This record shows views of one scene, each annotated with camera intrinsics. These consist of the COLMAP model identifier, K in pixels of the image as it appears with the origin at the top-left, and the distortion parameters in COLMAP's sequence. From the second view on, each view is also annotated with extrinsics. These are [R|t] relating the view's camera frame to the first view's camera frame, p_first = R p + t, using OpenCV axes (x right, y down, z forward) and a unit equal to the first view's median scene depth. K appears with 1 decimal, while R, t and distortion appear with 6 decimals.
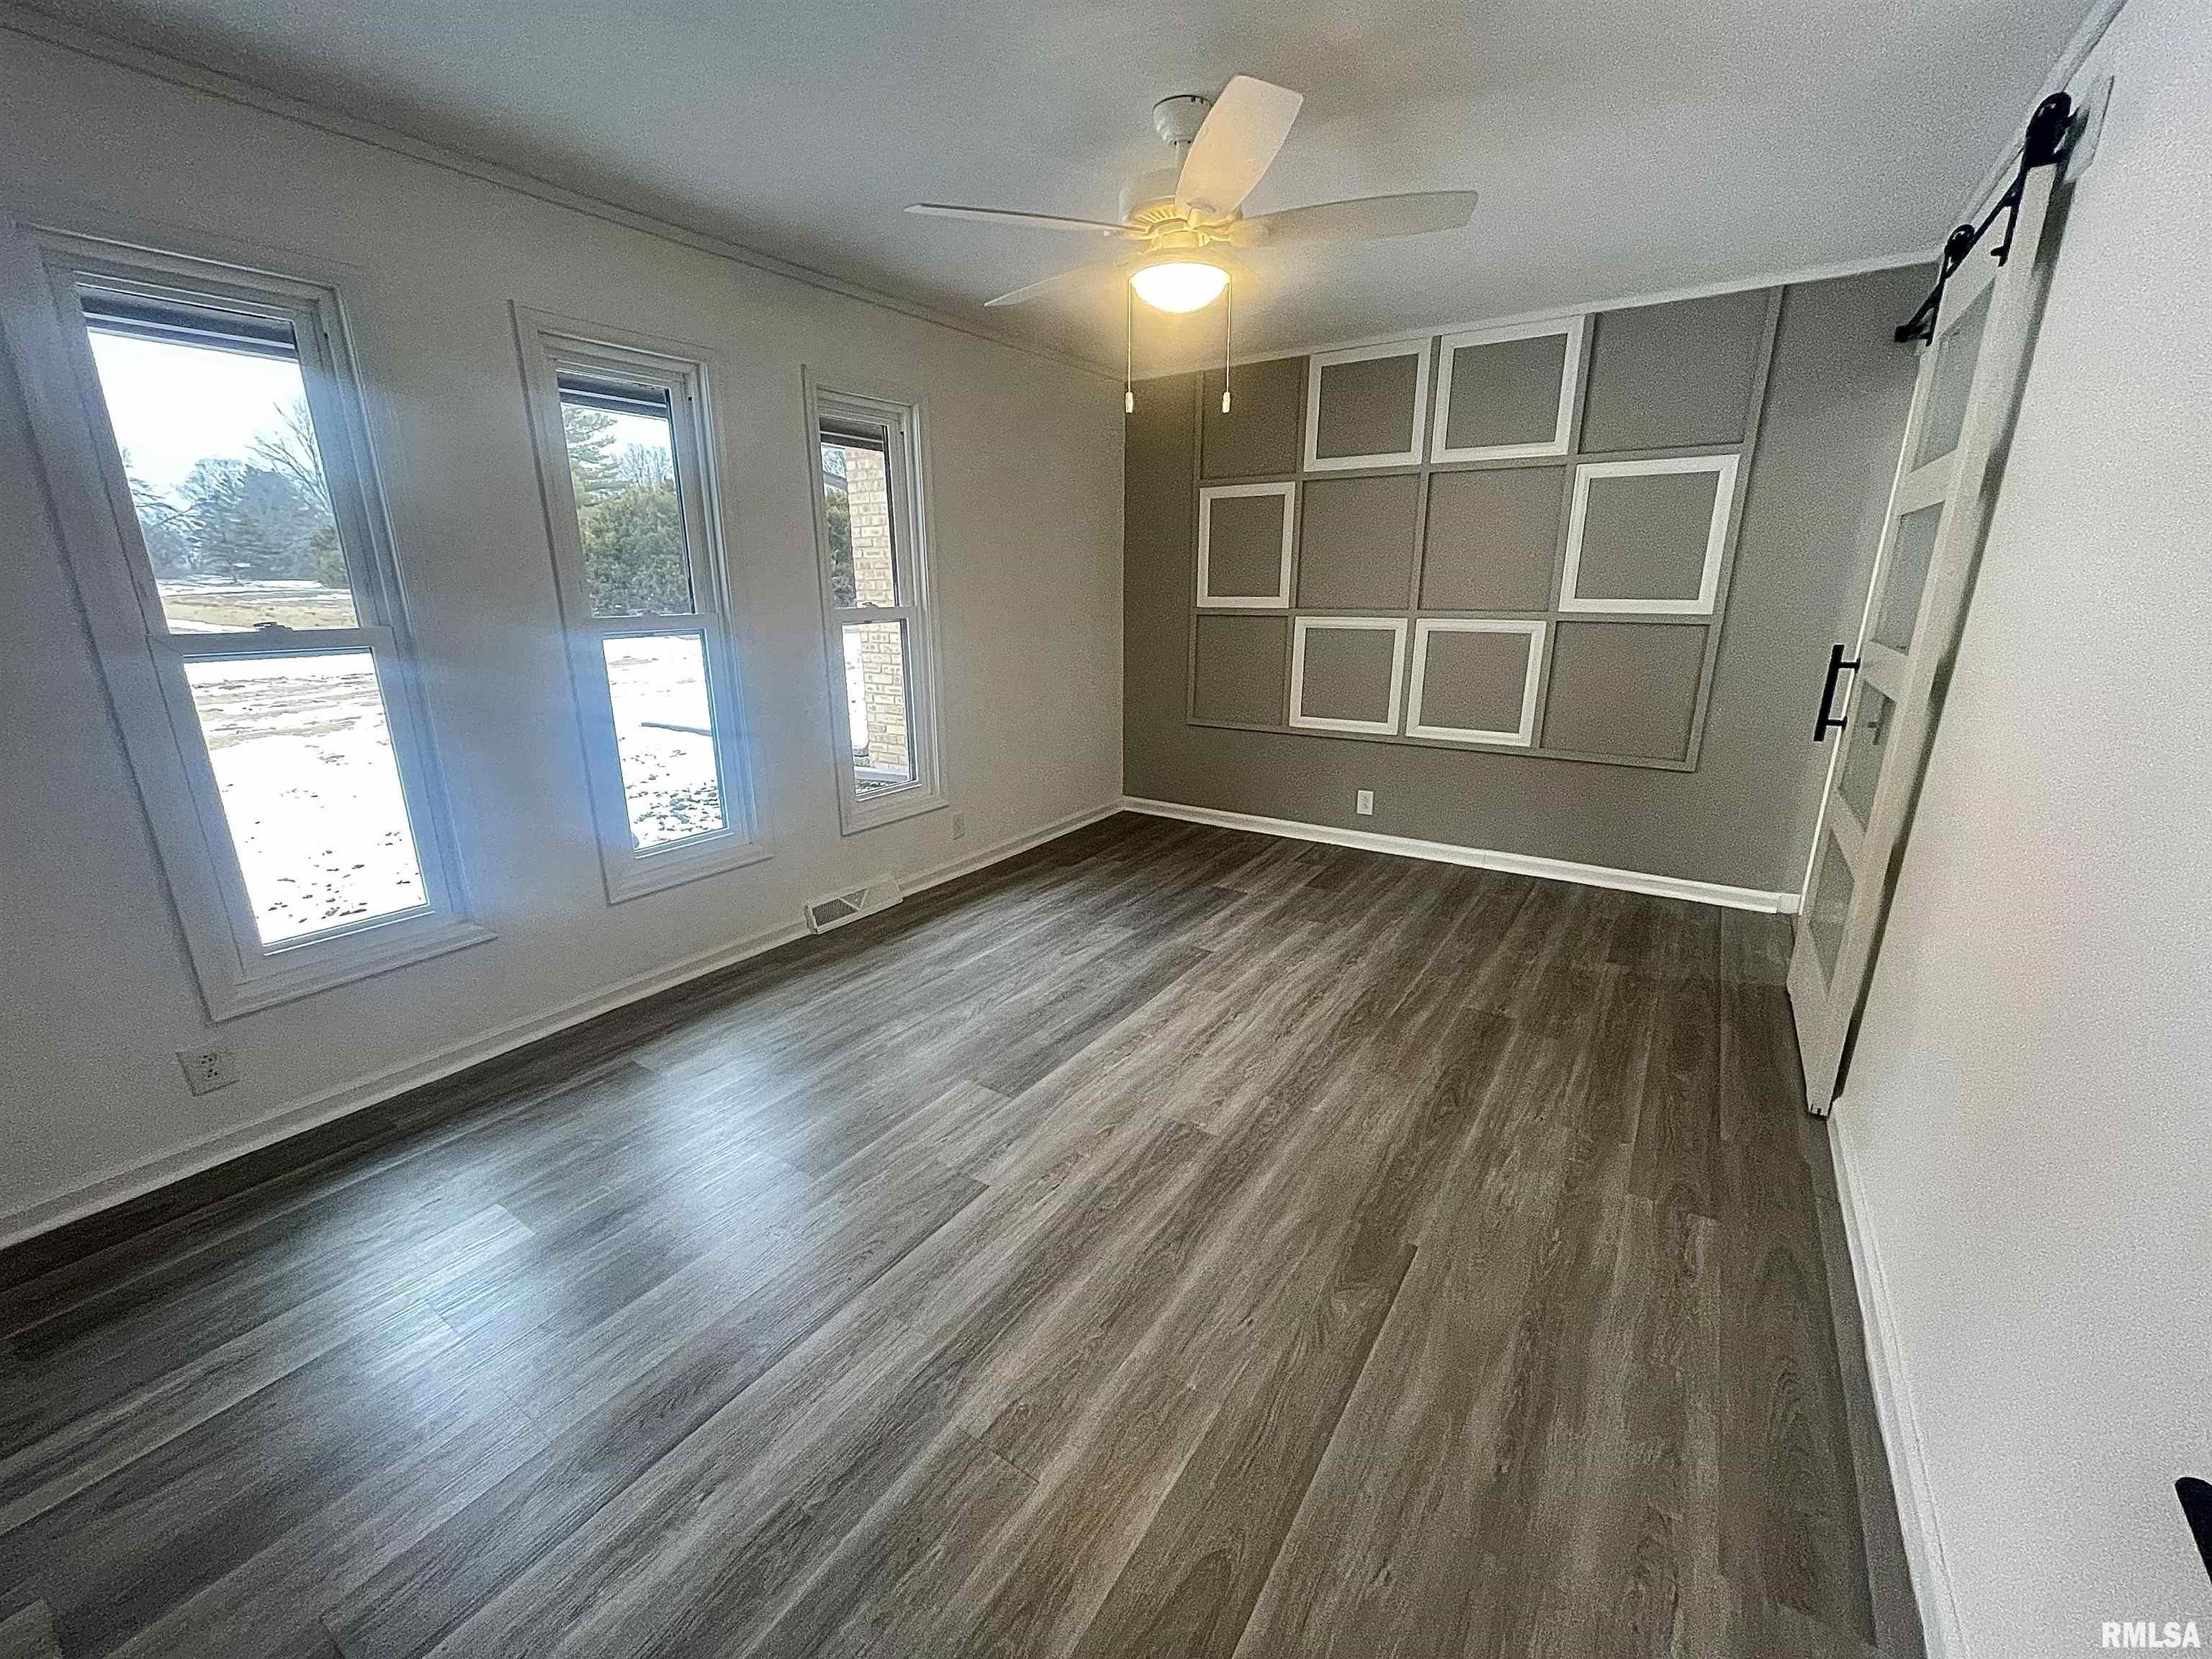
lens RADIAL K [[888.6, 0, 1091.1], [0, 888.6, 836.7], [0, 0, 1]] dist [-0.004624, -0.000279]
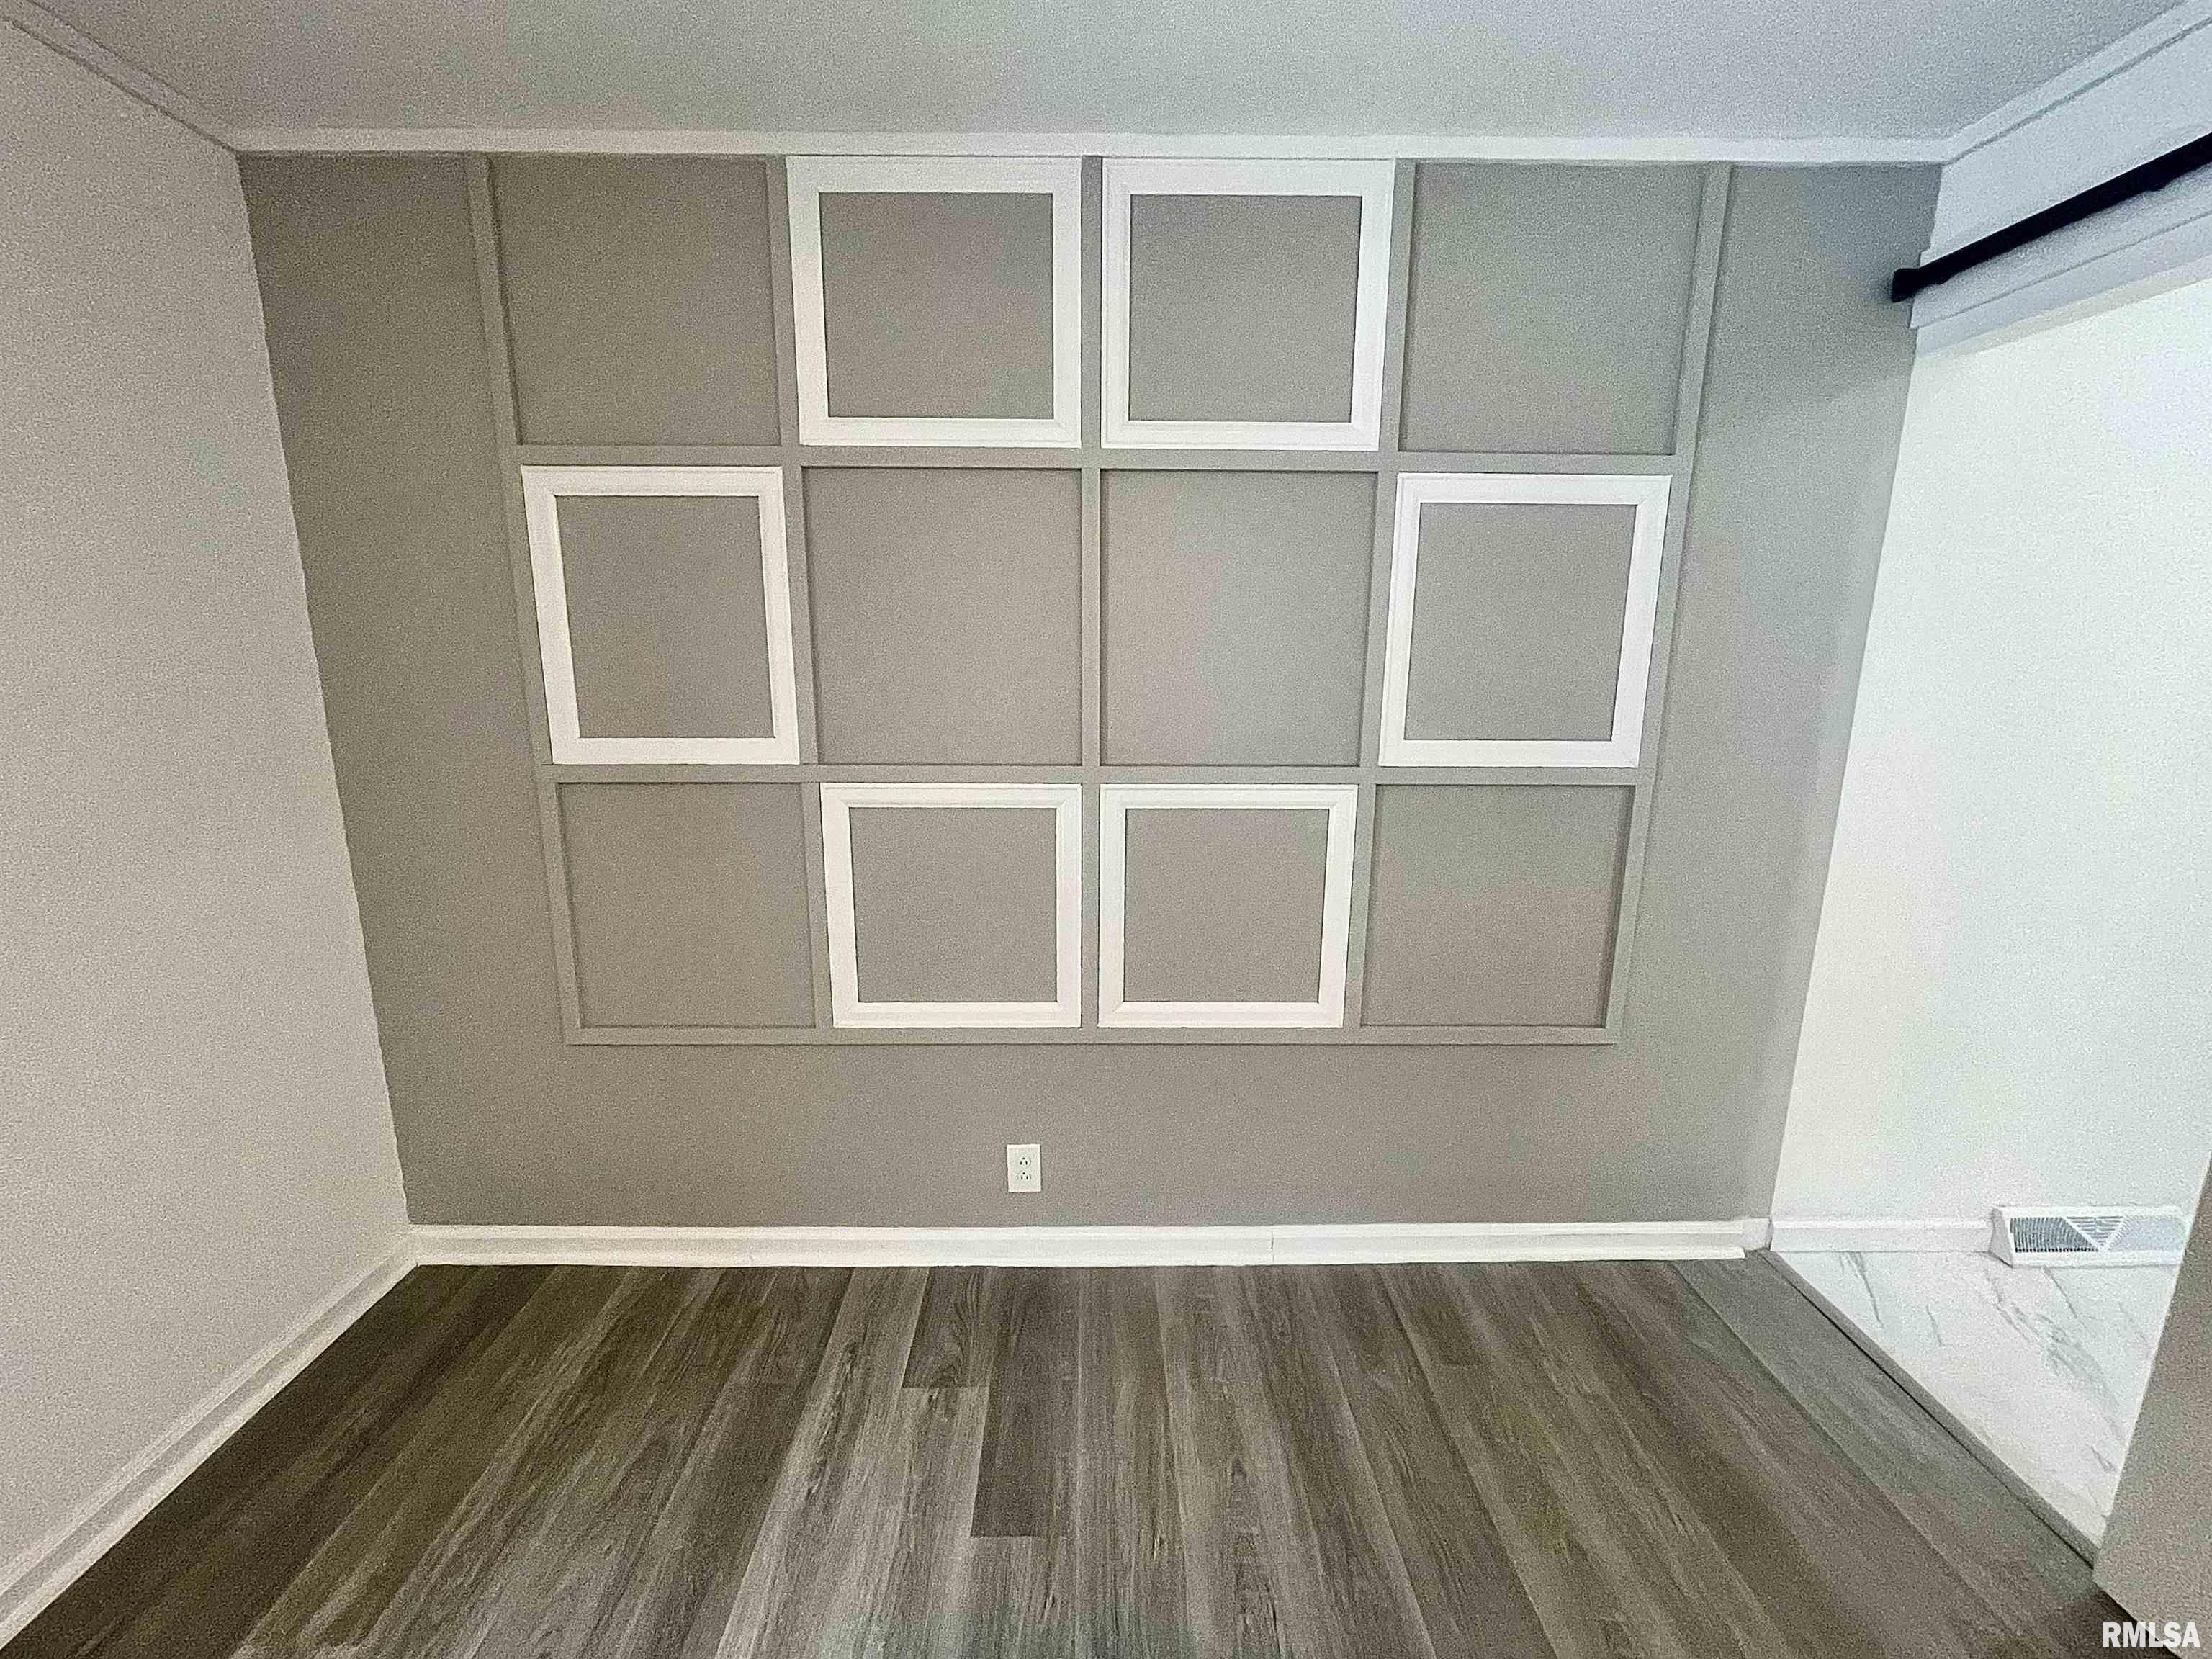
lens RADIAL K [[888.6, 0, 1101.9], [0, 888.6, 830.2], [0, 0, 1]] dist [-0.004624, -0.000279]
pose [[0.818144, -0.100672, 0.566132, 0.110007], [0.152830, 0.987213, -0.045311, -0.208328], [-0.554332, 0.123593, 0.823068, 0.648294]]
